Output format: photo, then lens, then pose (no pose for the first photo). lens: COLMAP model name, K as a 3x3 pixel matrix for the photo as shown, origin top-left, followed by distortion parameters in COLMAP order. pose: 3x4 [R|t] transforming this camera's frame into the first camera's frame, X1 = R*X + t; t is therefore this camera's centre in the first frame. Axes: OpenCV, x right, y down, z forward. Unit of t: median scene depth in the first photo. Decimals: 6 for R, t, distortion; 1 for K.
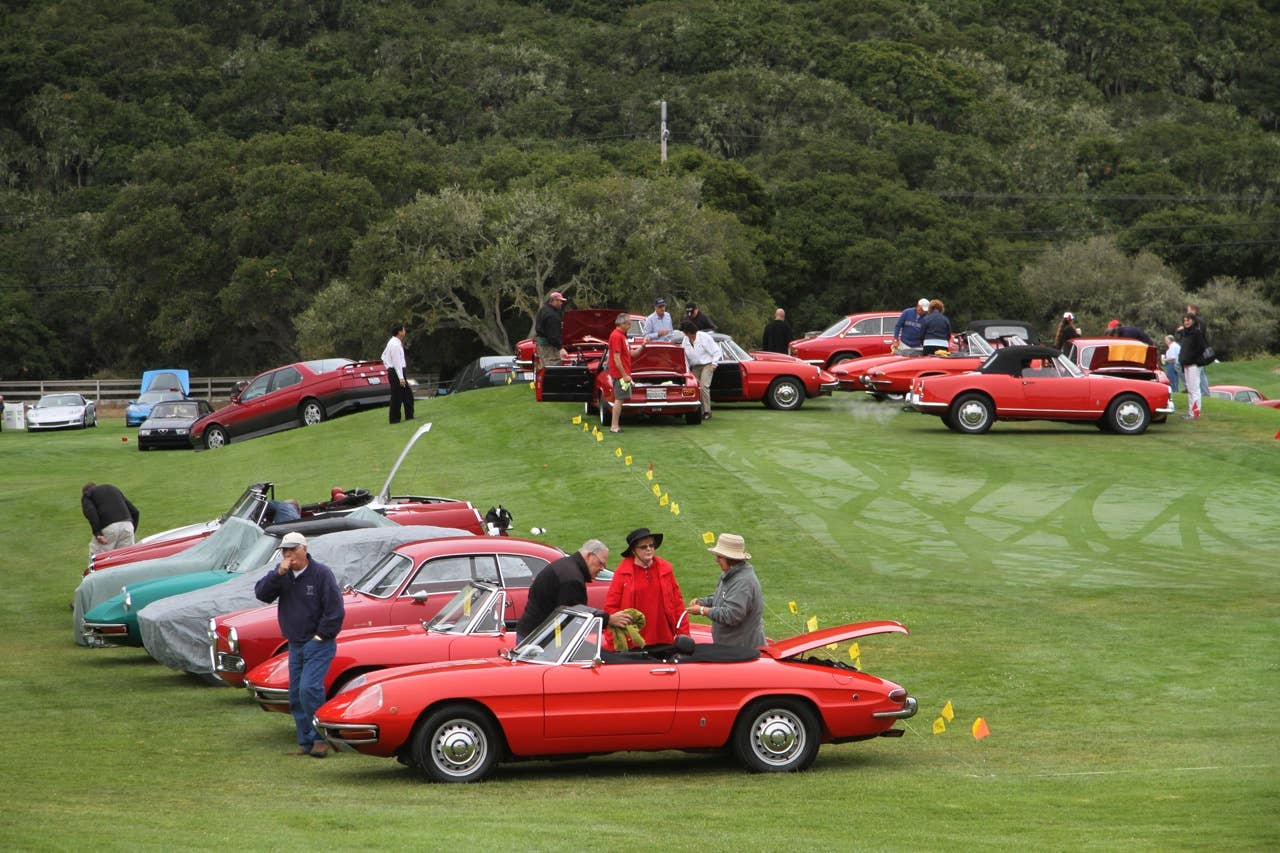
lens RADIAL K [[2966.6, 0, 640.0], [0, 2966.6, 426.5], [0, 0, 1]] dist [0.686776, -6.363473]
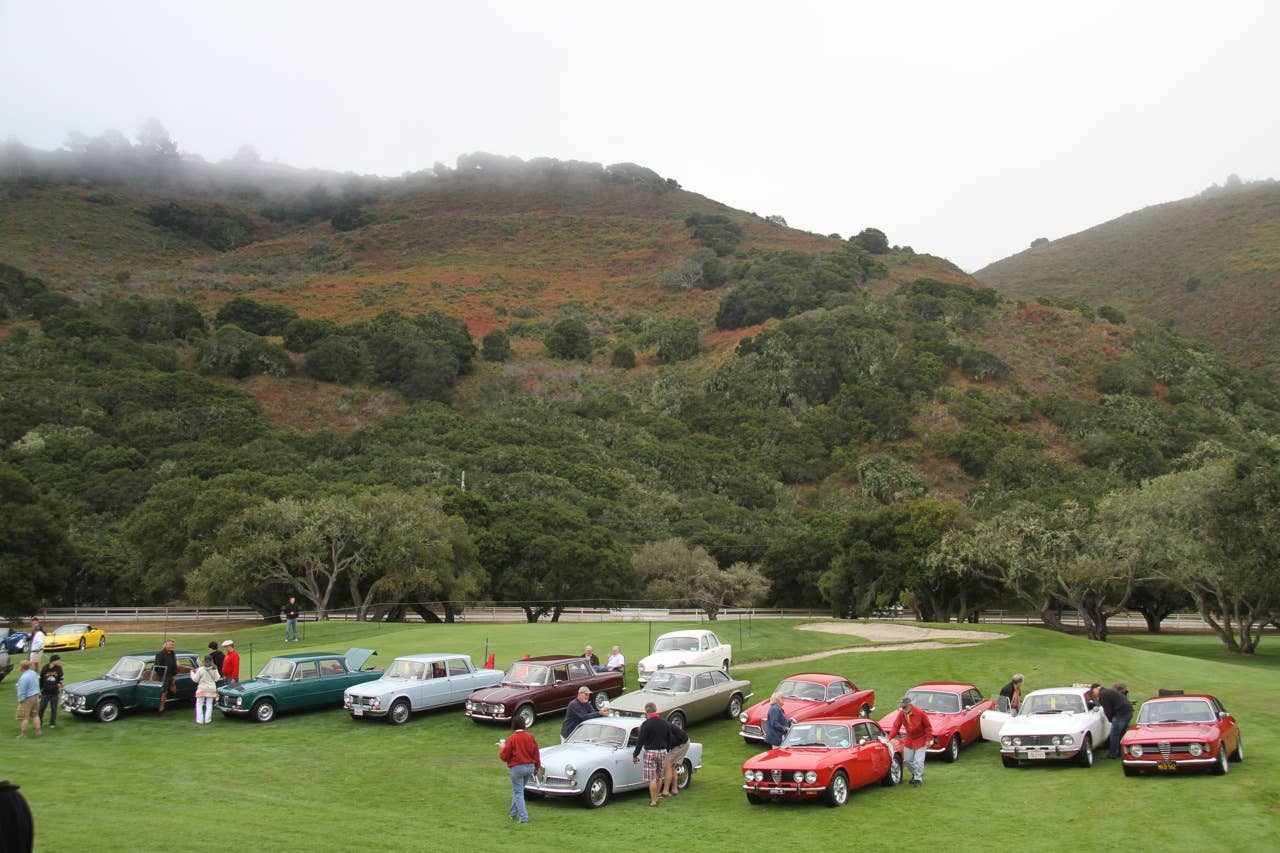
lens RADIAL K [[2350.4, 0, 640.0], [0, 2350.4, 426.5], [0, 0, 1]] dist [-0.219676, 0.047127]
pose [[0.990520, 0.024126, 0.135231, -0.085592], [-0.010063, 0.994555, -0.103727, 0.023805], [-0.136997, 0.101383, 0.985370, -0.563420]]
